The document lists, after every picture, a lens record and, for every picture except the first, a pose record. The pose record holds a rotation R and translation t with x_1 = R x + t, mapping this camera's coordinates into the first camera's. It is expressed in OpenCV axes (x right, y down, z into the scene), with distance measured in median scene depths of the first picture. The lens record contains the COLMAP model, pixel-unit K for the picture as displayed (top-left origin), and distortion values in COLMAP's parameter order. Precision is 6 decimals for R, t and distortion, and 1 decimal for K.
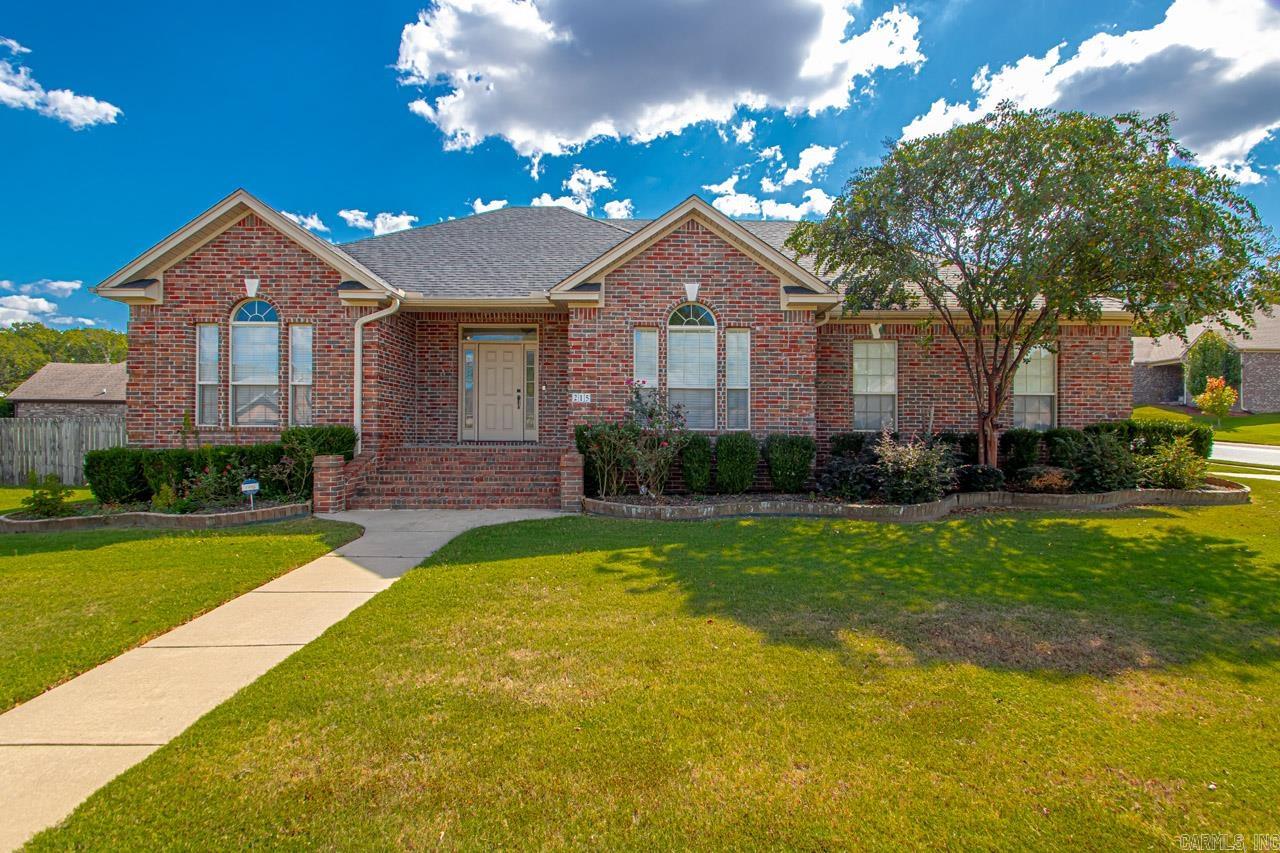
lens RADIAL K [[595.7, 0, 640.0], [0, 595.7, 426.5], [0, 0, 1]] dist [-0.001382, -0.000333]
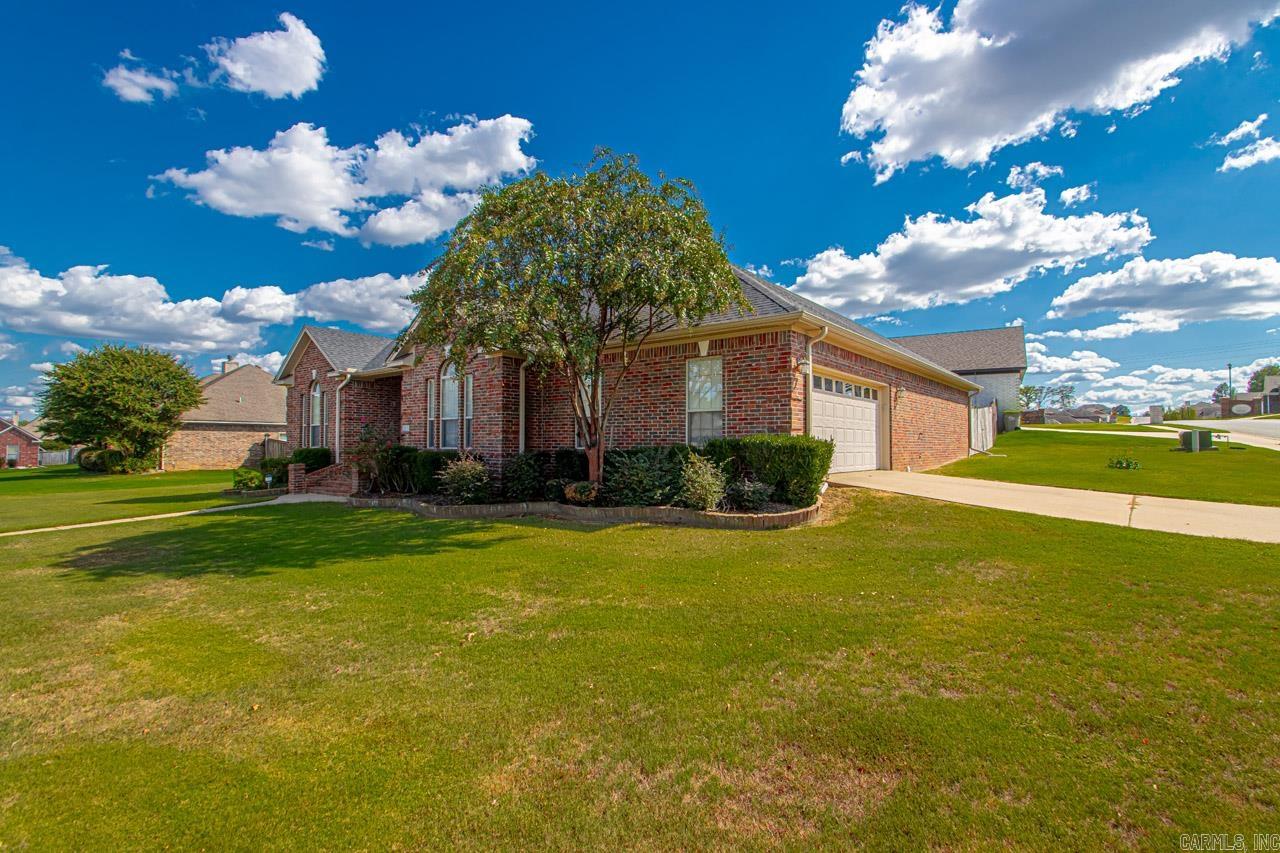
lens RADIAL K [[595.7, 0, 640.0], [0, 595.7, 426.5], [0, 0, 1]] dist [-0.001382, -0.000333]
pose [[0.783608, -0.026877, -0.620673, 1.332962], [0.022908, 0.999634, -0.014365, -0.016670], [0.620832, -0.002962, 0.783938, 0.166101]]
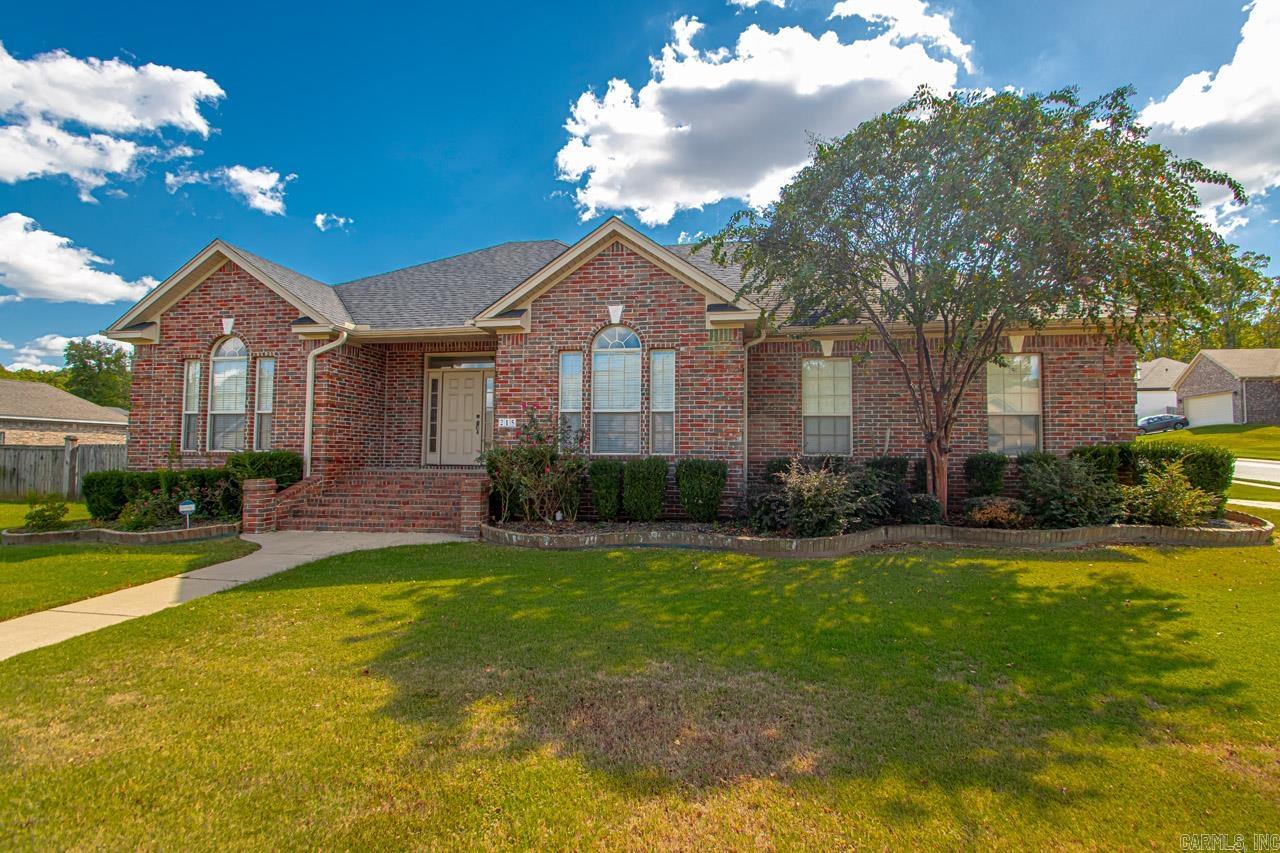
lens RADIAL K [[569.3, 0, 640.0], [0, 569.3, 426.5], [0, 0, 1]] dist [0.003383, -0.008433]
pose [[0.987274, -0.008393, -0.158810, 0.275064], [0.001969, 0.999175, -0.040567, -0.002250], [0.159019, 0.039738, 0.986475, 0.086120]]
